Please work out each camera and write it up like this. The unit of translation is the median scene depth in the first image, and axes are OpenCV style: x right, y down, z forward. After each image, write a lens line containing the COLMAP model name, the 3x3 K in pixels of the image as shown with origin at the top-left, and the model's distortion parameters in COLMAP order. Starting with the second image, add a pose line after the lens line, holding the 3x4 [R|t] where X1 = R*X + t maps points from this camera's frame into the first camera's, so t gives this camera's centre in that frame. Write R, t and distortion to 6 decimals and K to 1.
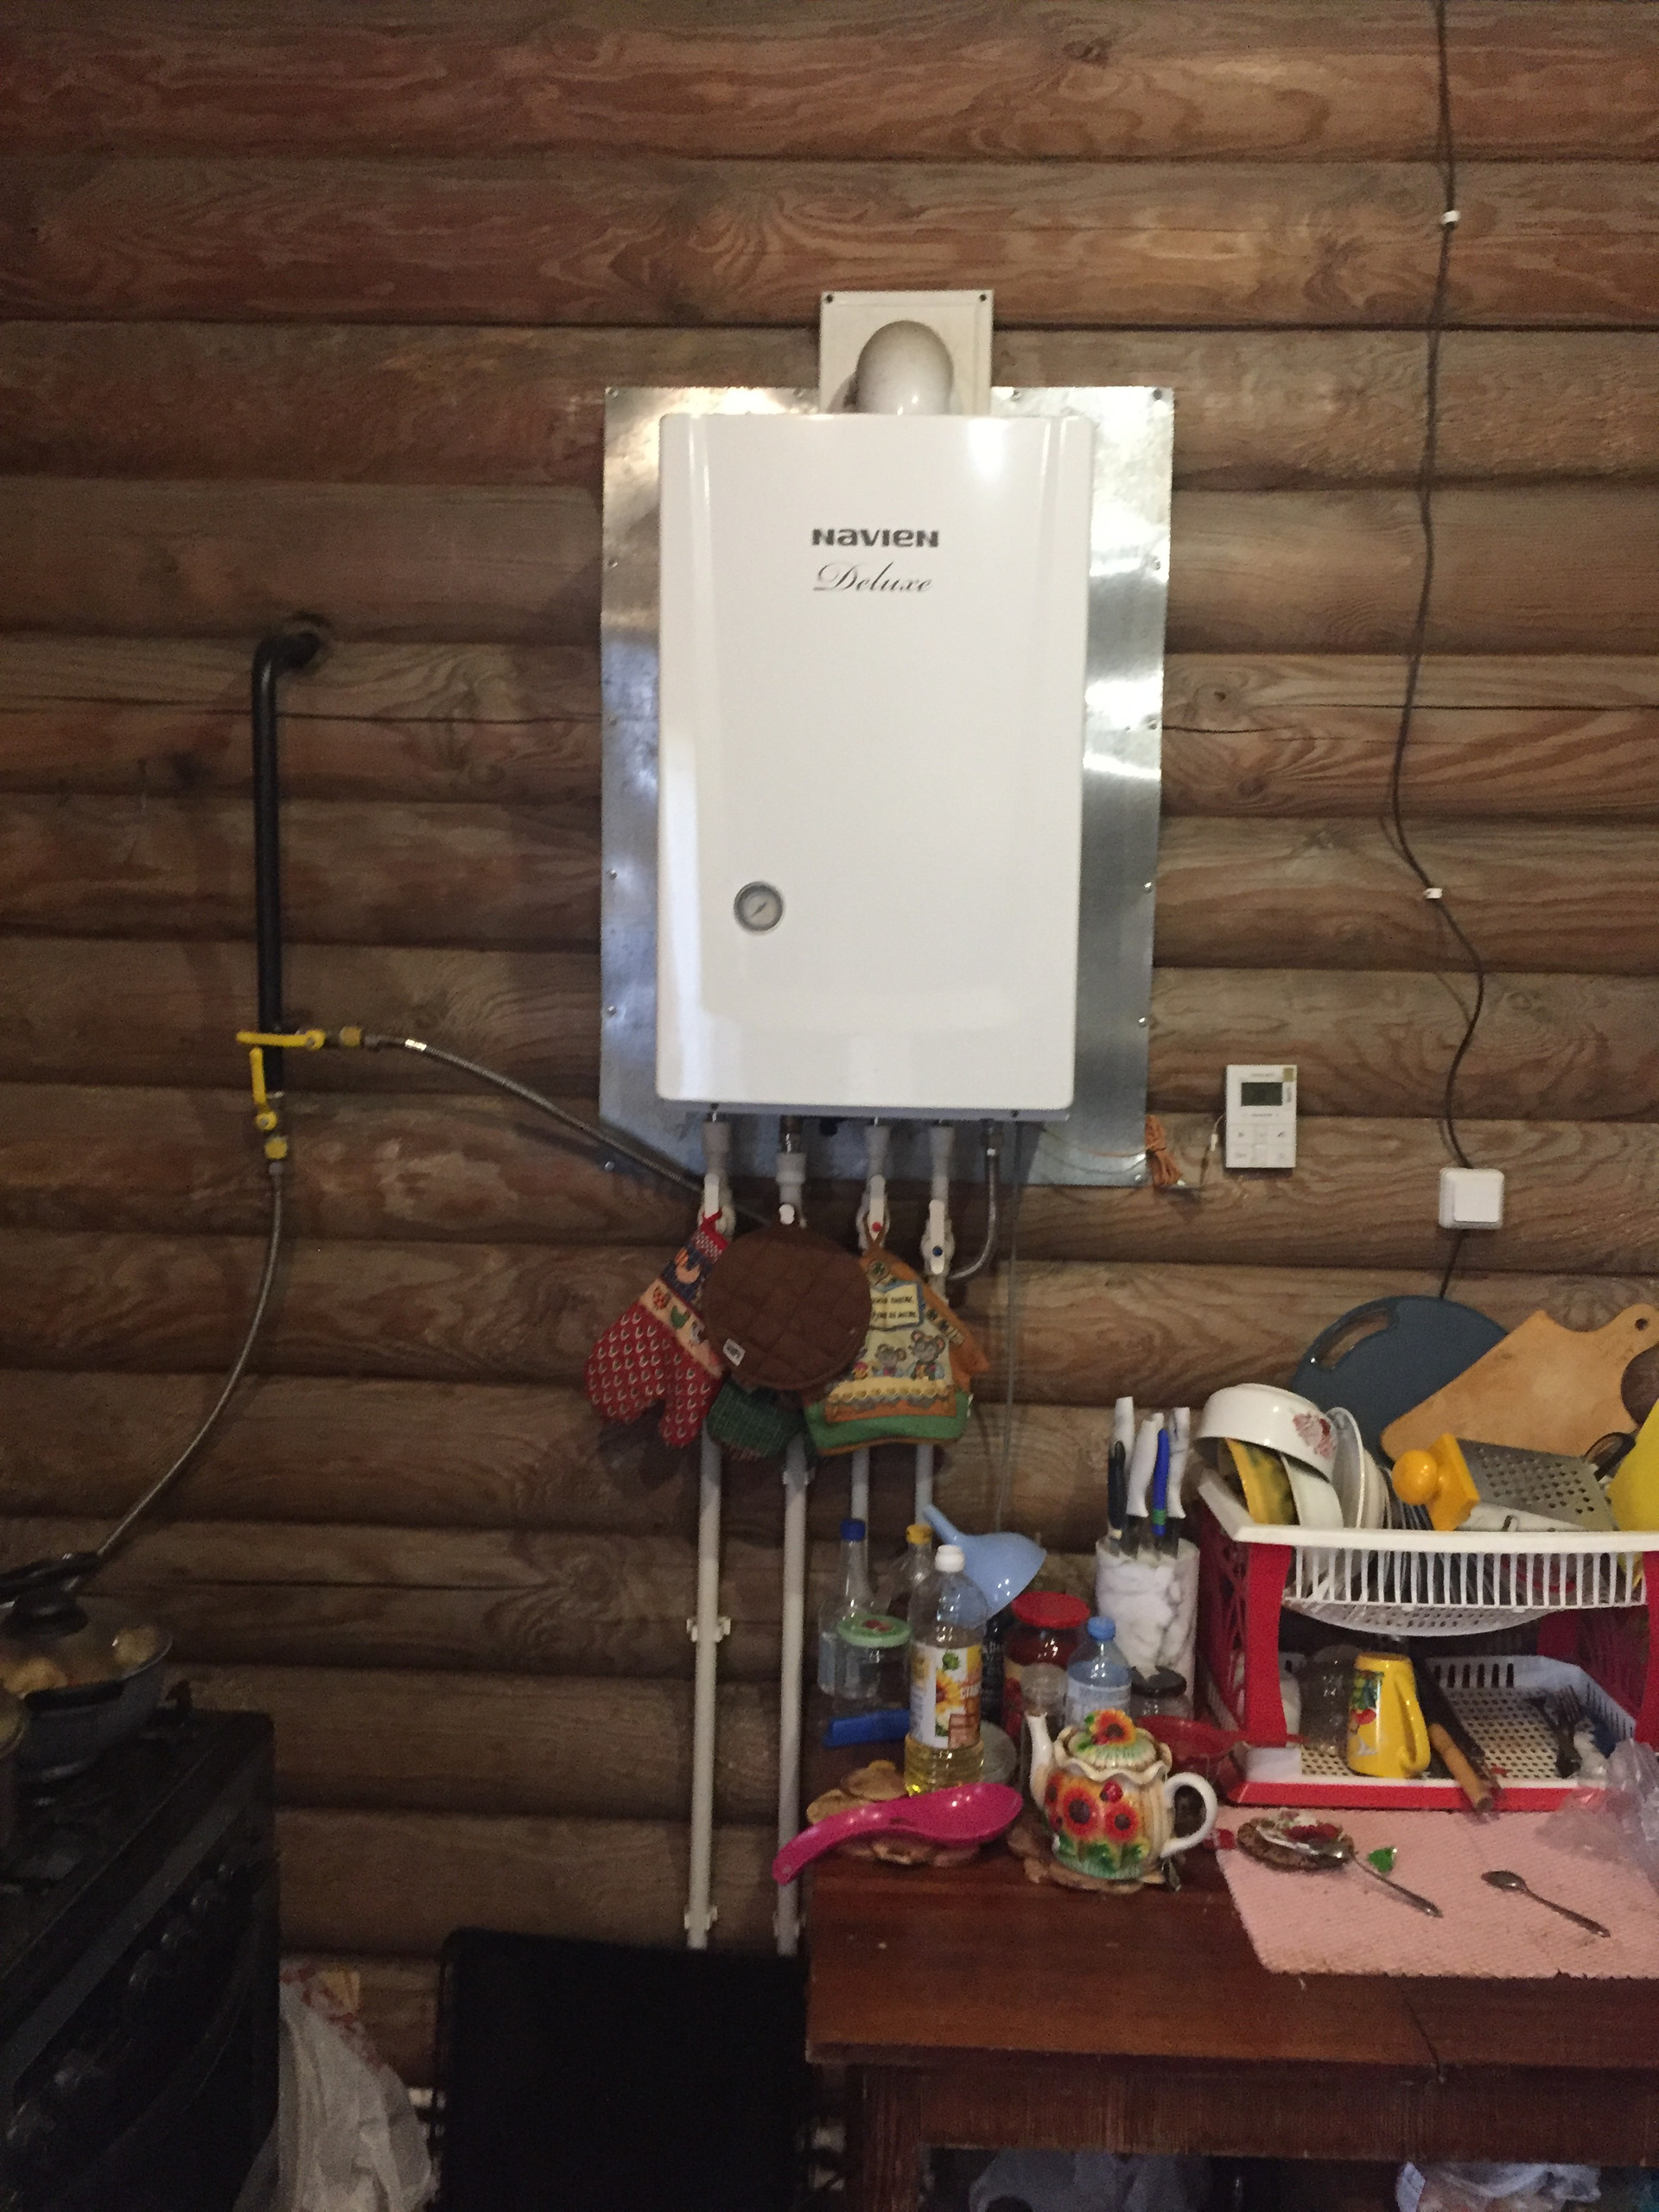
lens RADIAL K [[1873.5, 0, 821.5], [0, 1873.5, 1117.6], [0, 0, 1]] dist [0.069875, -0.116927]
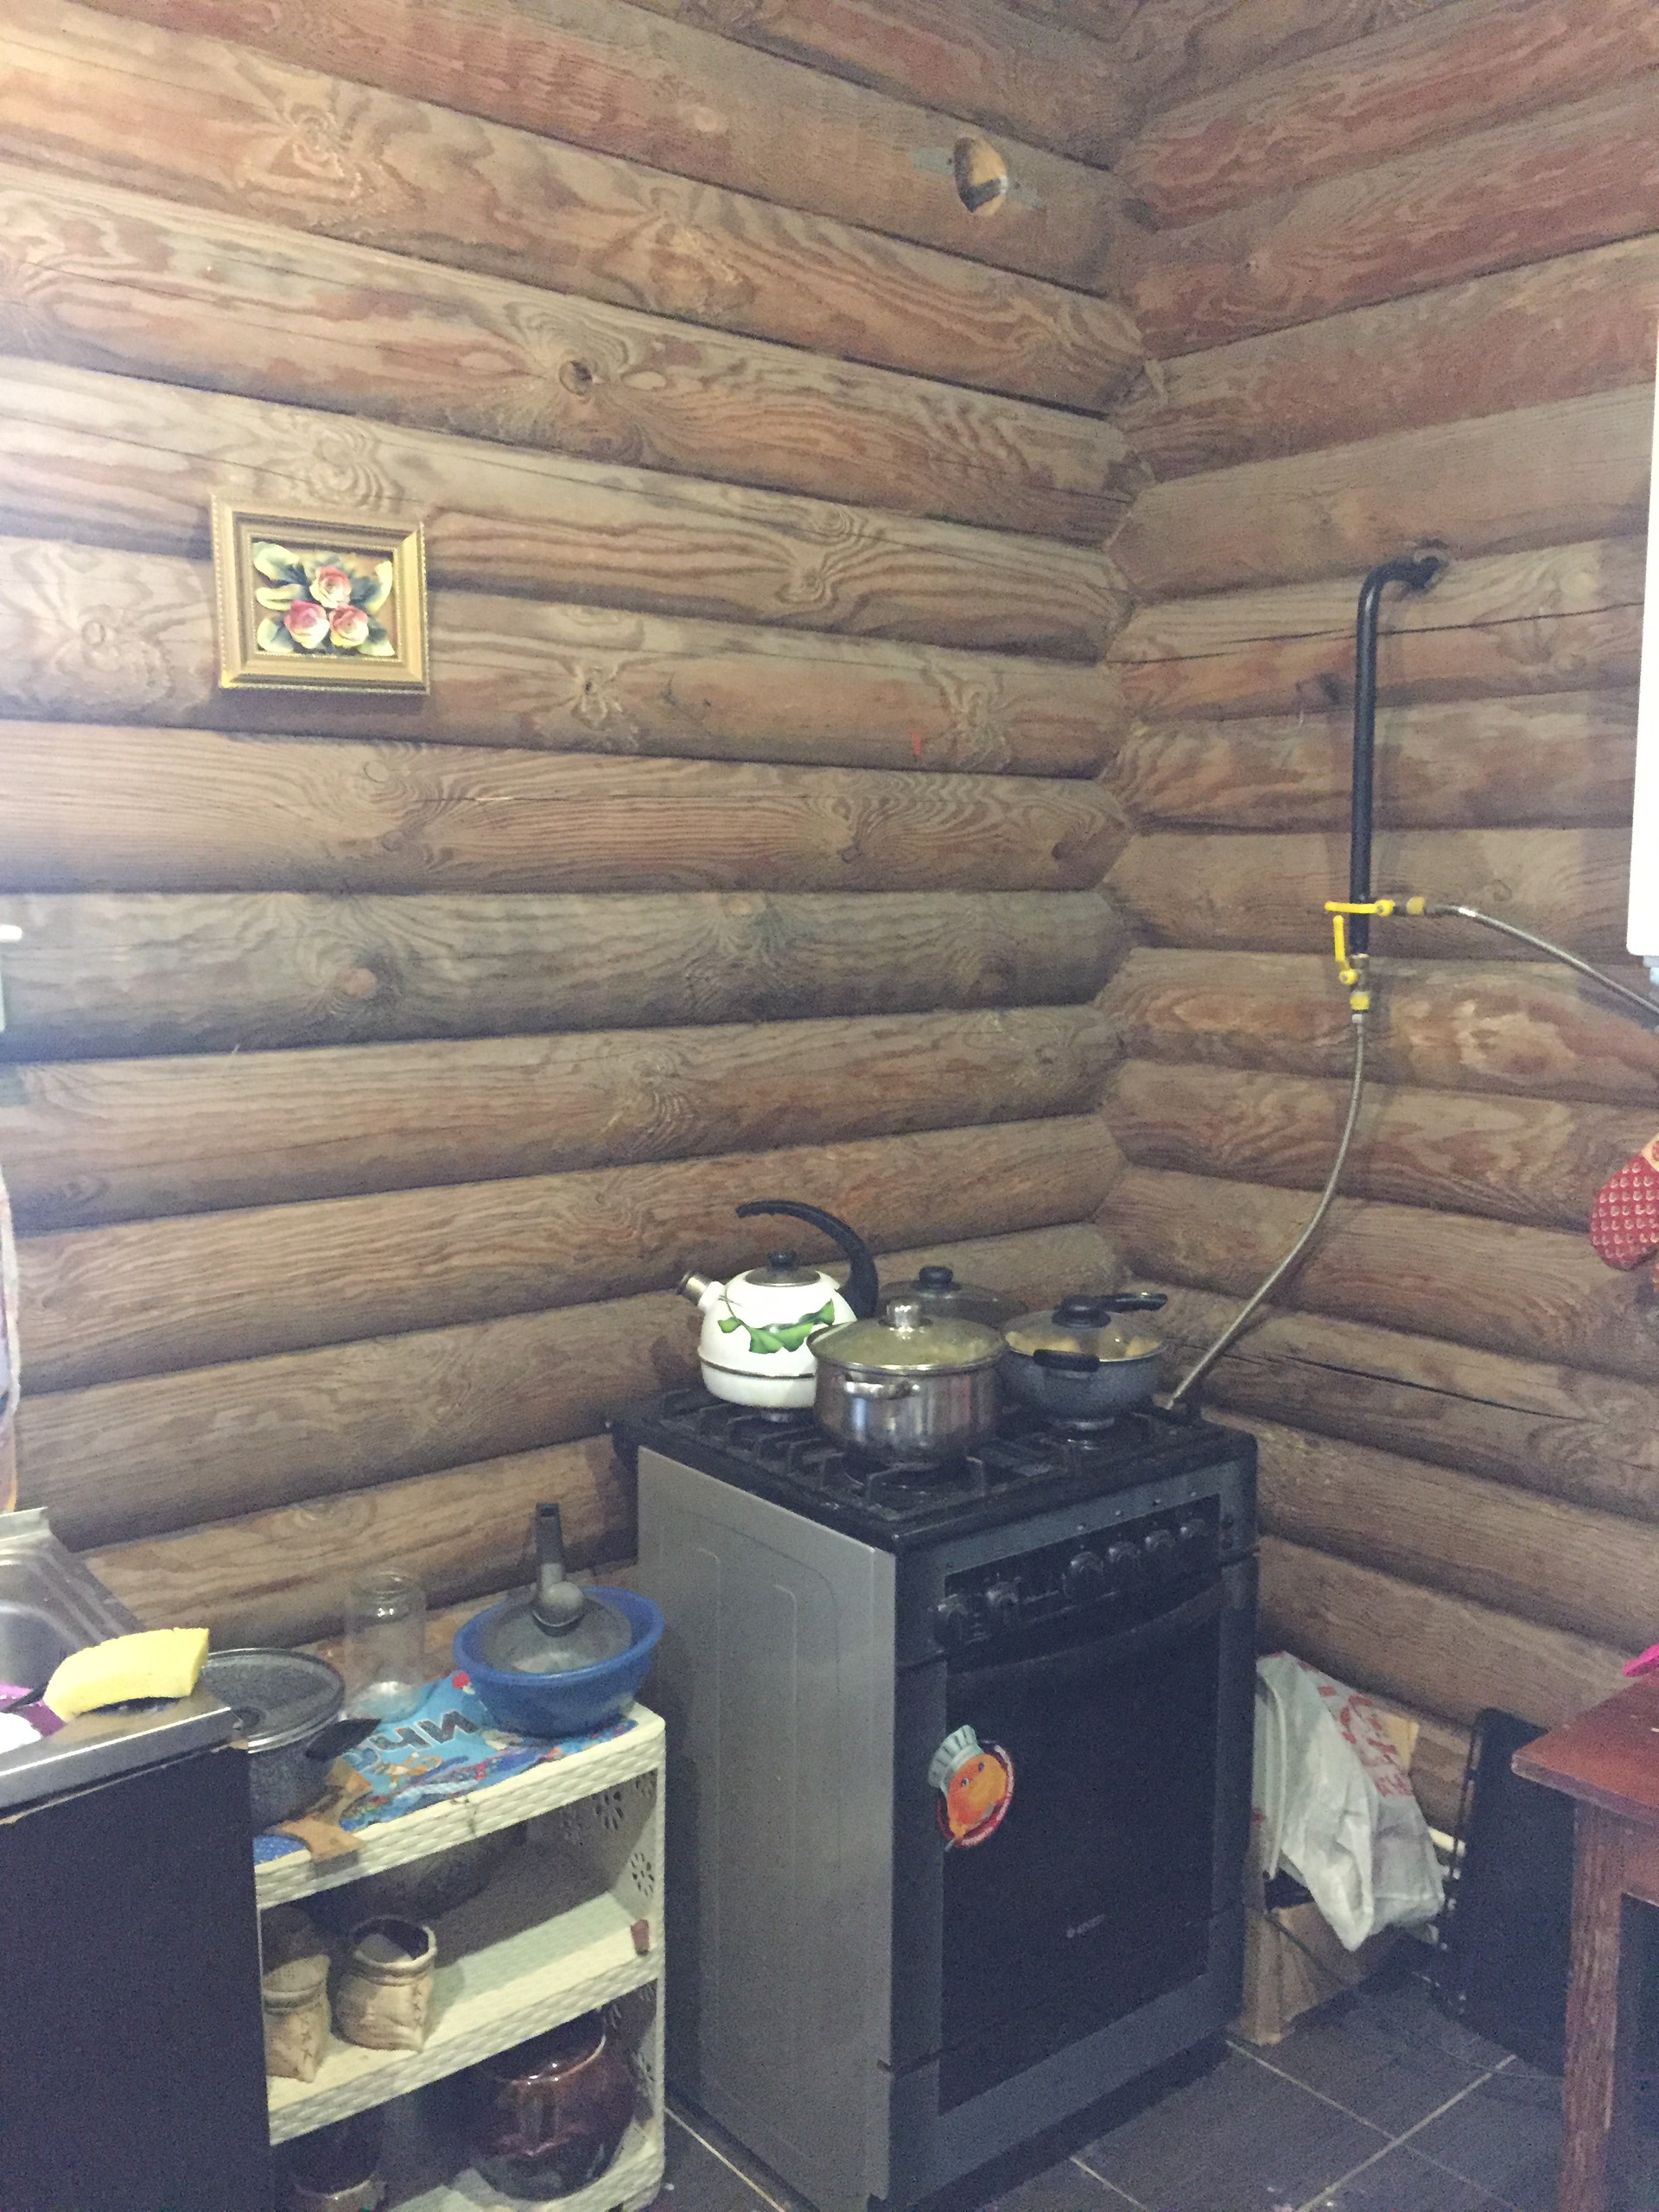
lens RADIAL K [[1873.5, 0, 821.5], [0, 1873.5, 1117.6], [0, 0, 1]] dist [0.069875, -0.116927]
pose [[0.675688, 0.071832, -0.733679, 0.344881], [-0.054386, 0.997387, 0.047564, 0.049418], [0.735179, 0.007764, 0.677829, -0.053427]]
